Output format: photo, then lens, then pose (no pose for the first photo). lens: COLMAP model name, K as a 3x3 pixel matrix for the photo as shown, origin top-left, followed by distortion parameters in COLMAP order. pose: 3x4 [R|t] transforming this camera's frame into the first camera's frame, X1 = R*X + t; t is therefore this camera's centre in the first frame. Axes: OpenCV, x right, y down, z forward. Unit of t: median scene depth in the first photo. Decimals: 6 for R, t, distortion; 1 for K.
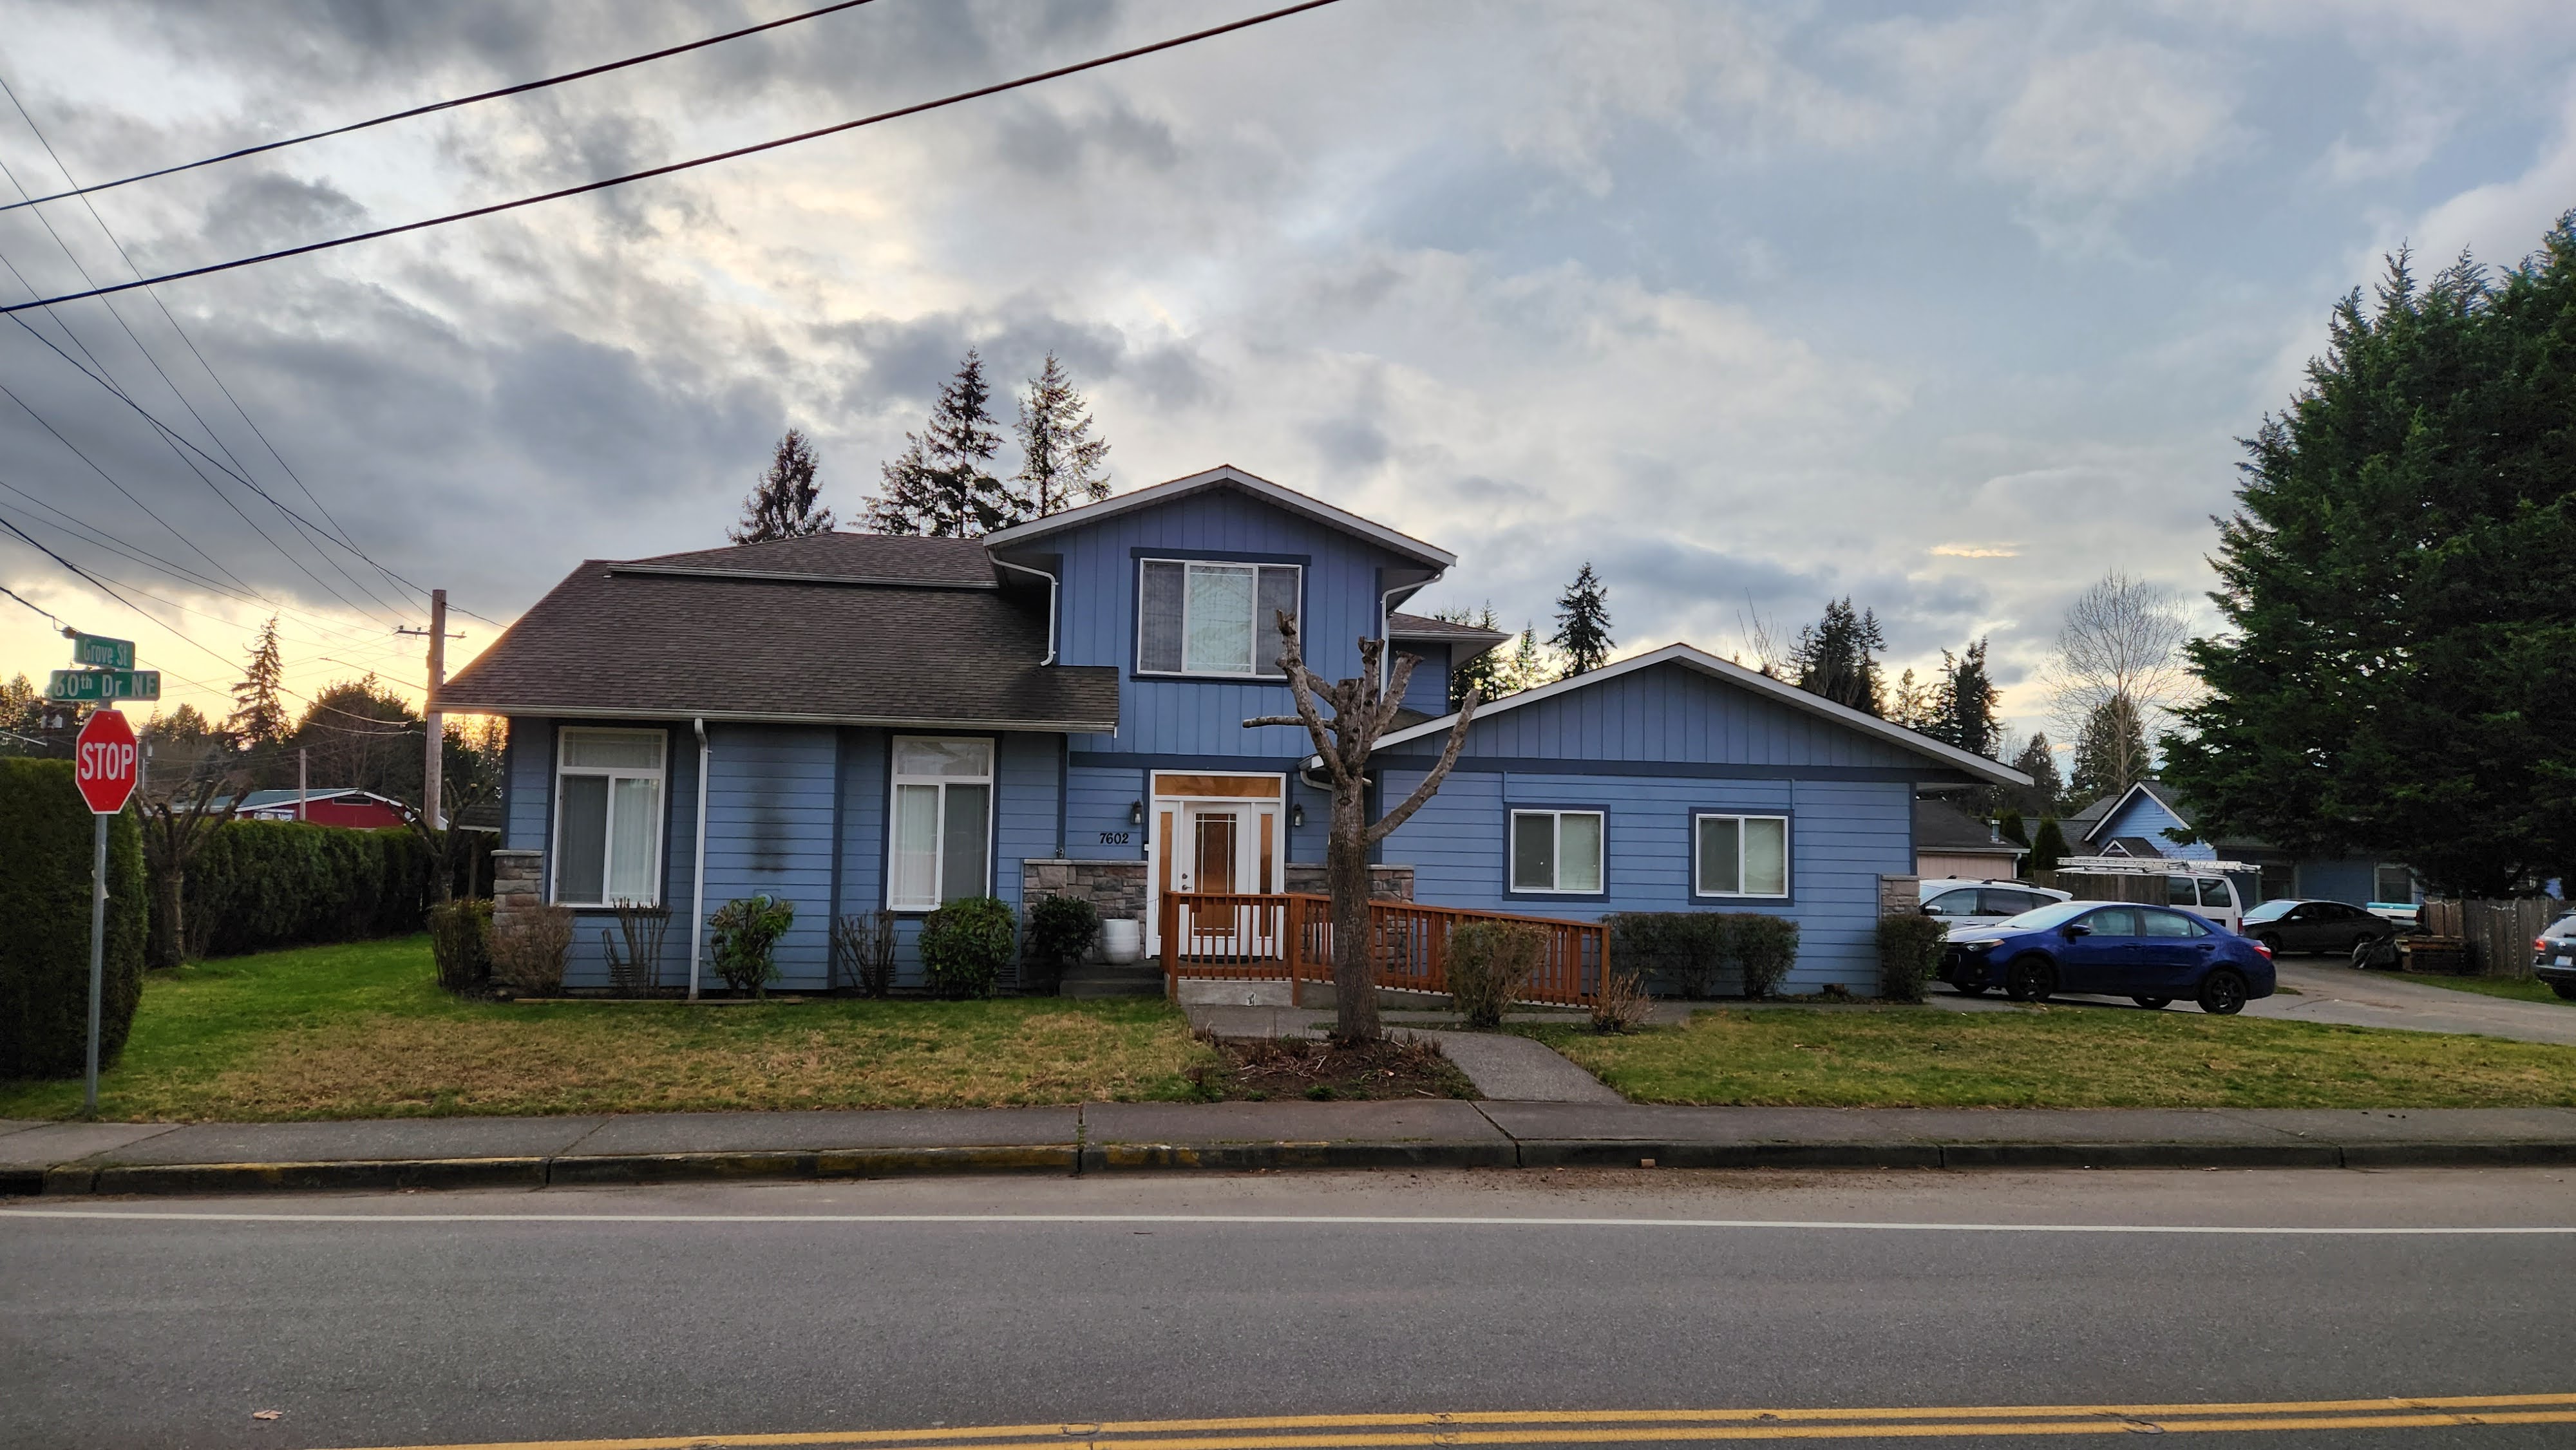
lens RADIAL K [[1686.6, 0, 1295.9], [0, 1686.6, 754.4], [0, 0, 1]] dist [0.096236, -0.080418]
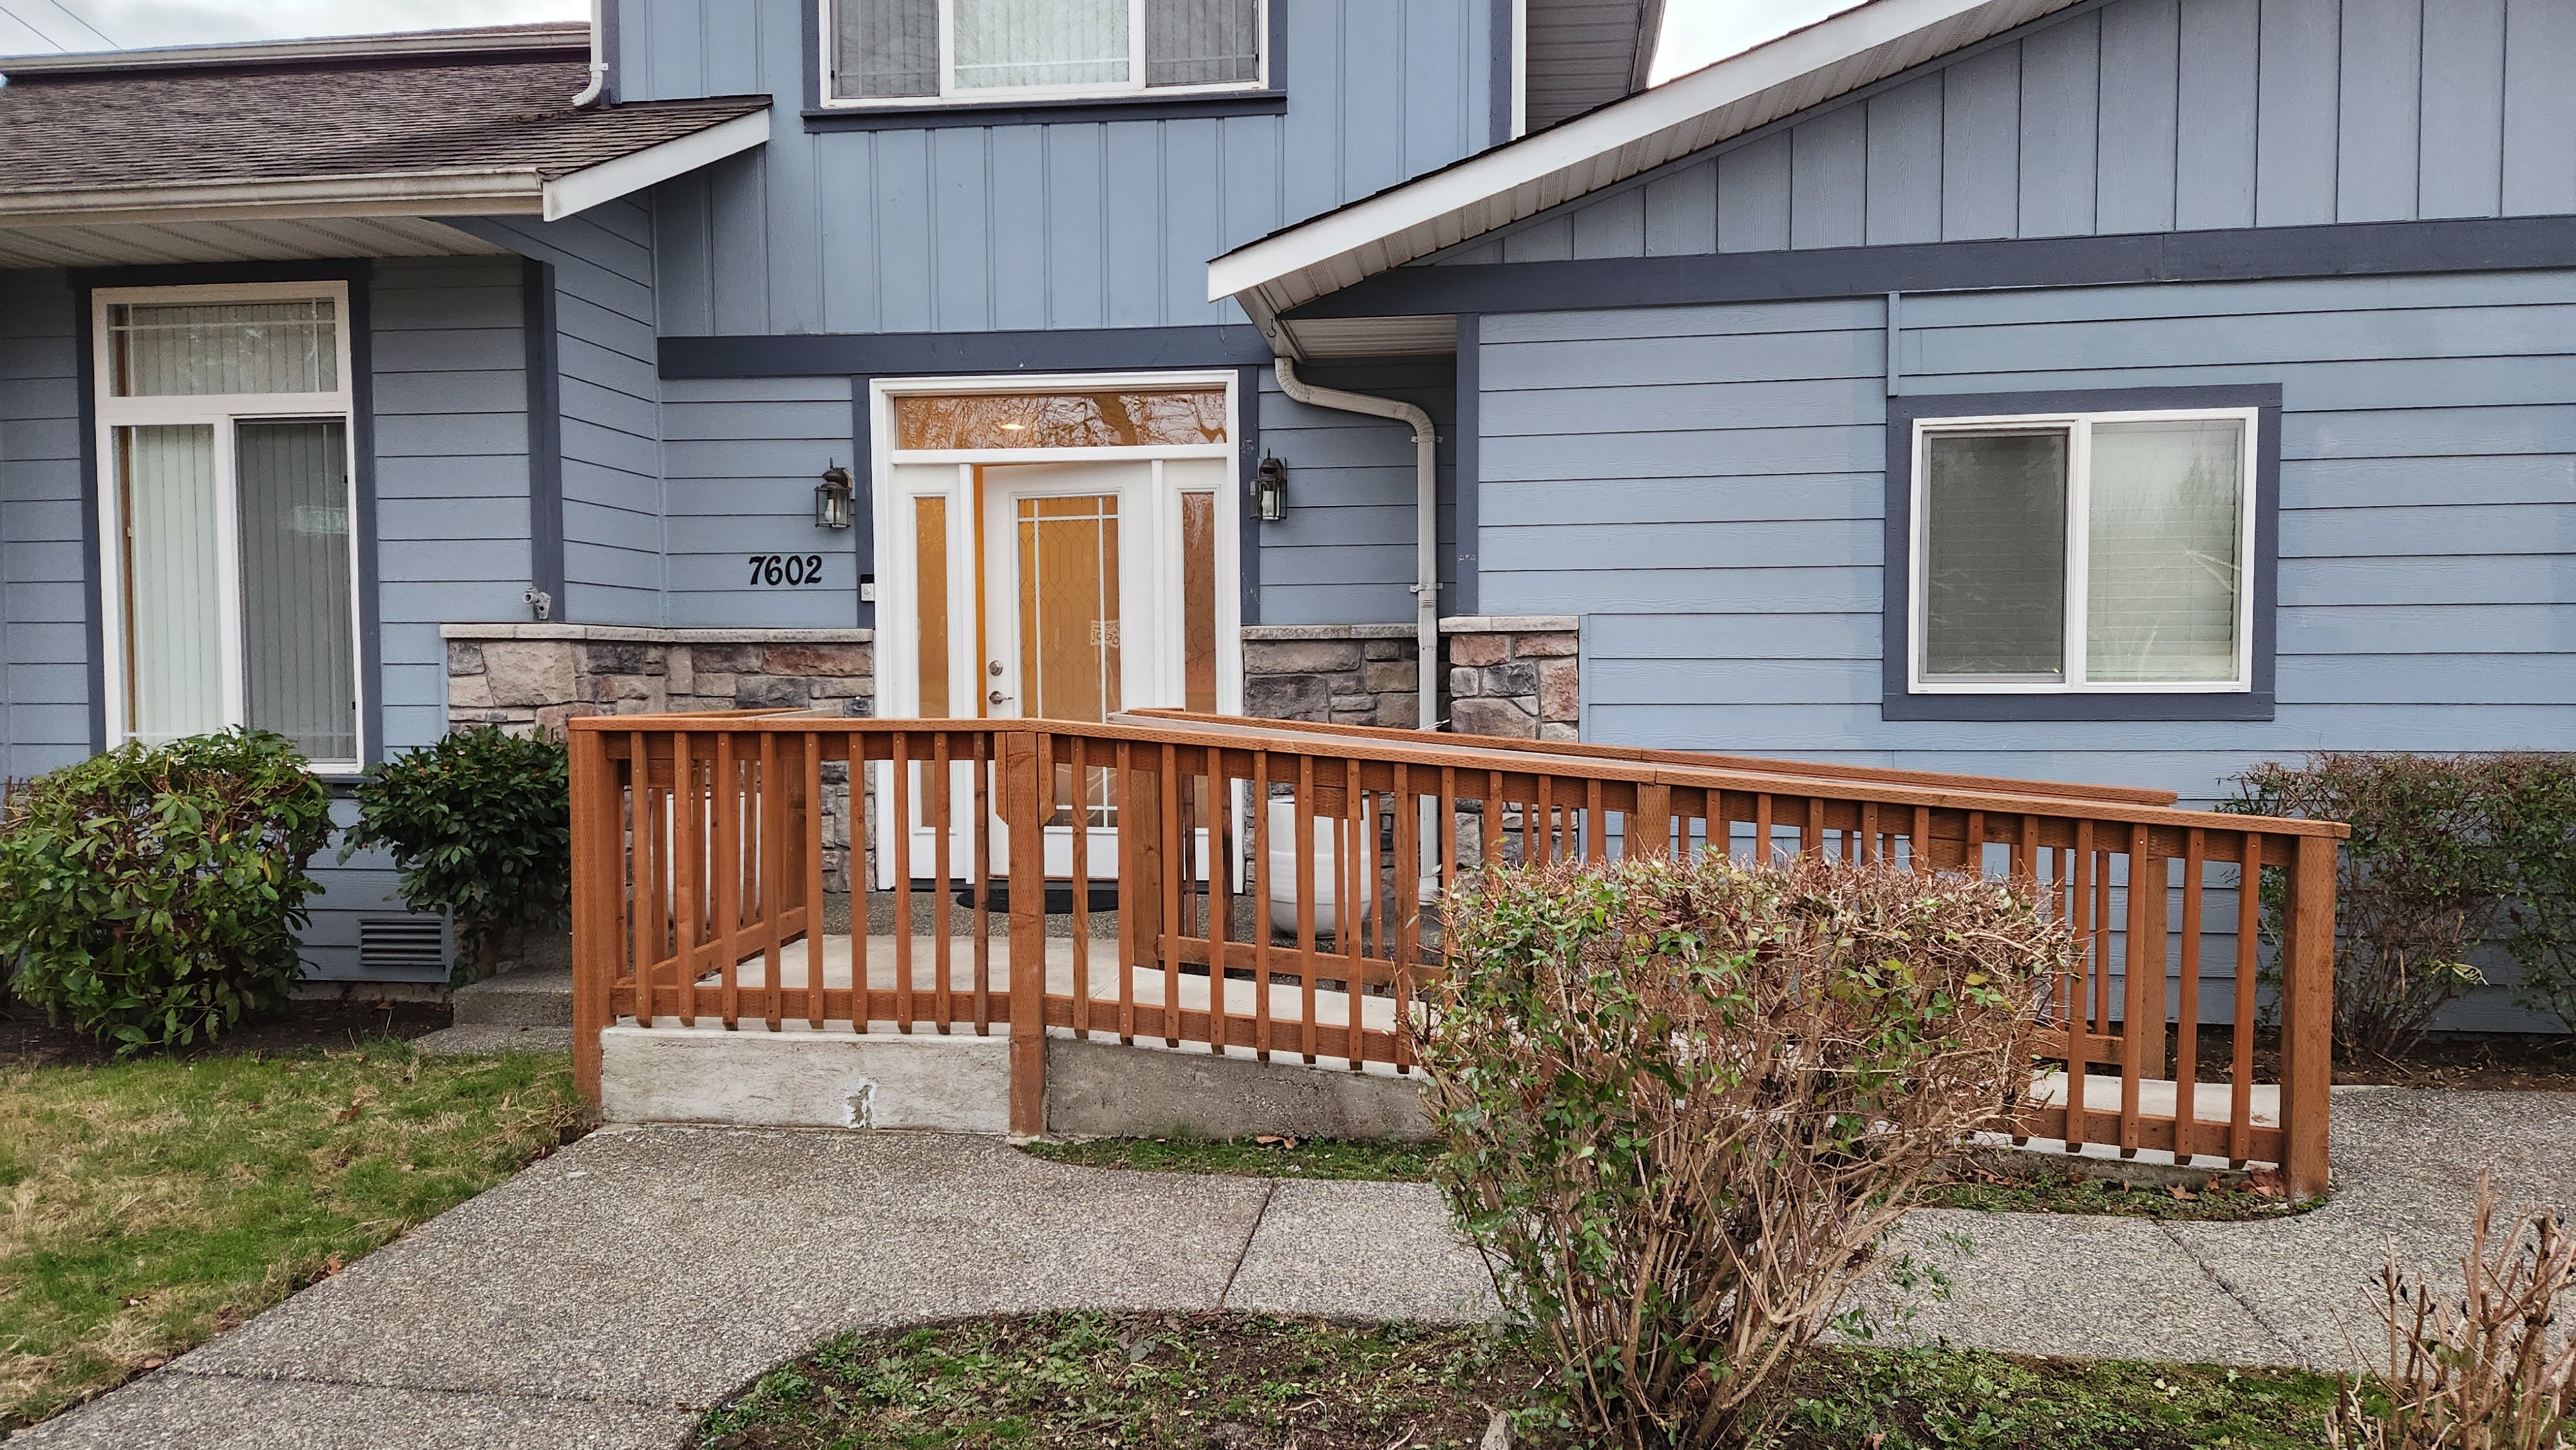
lens RADIAL K [[1686.6, 0, 1295.9], [0, 1686.6, 754.4], [0, 0, 1]] dist [0.096236, -0.080418]
pose [[0.965895, -0.010089, -0.258739, 0.100293], [0.038546, 0.993709, 0.105147, 0.056206], [0.256050, -0.111535, 0.960207, 0.677951]]
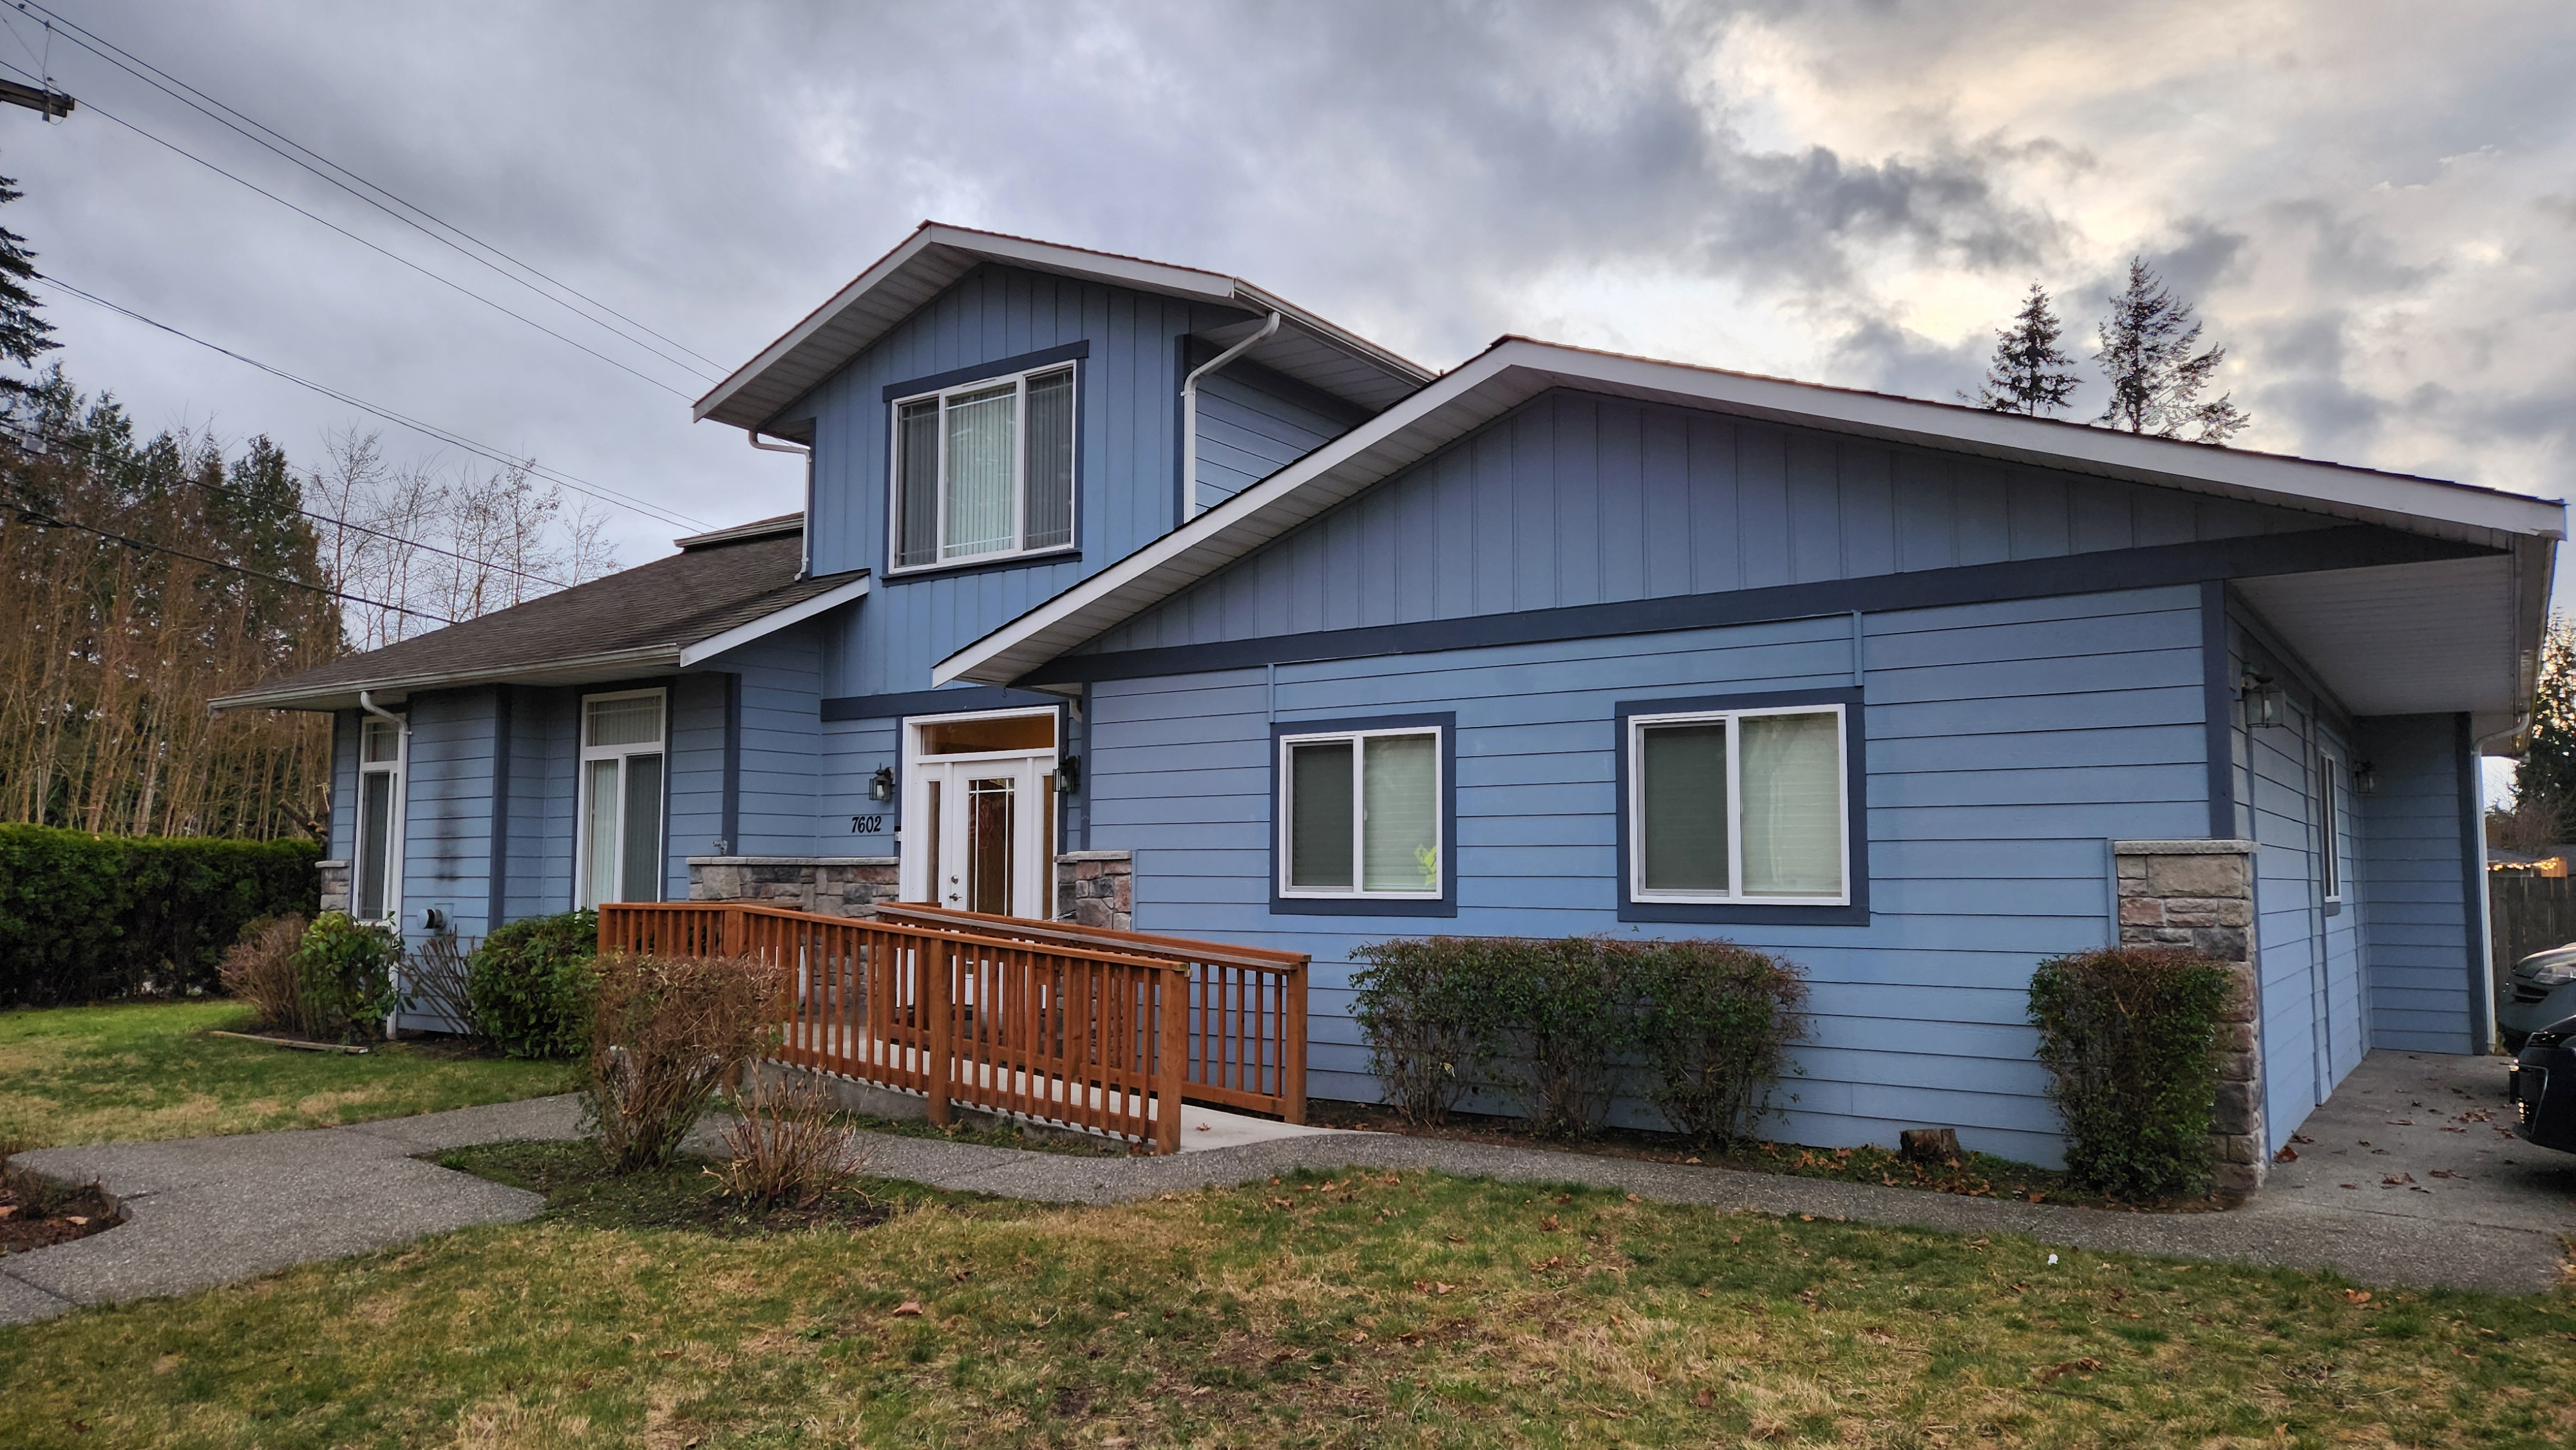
lens RADIAL K [[1686.6, 0, 1295.9], [0, 1686.6, 754.4], [0, 0, 1]] dist [0.096236, -0.080418]
pose [[0.745559, -0.066815, -0.663082, 0.474606], [0.054101, 0.997746, -0.039706, 0.059243], [0.664240, -0.006271, 0.747493, 0.625869]]
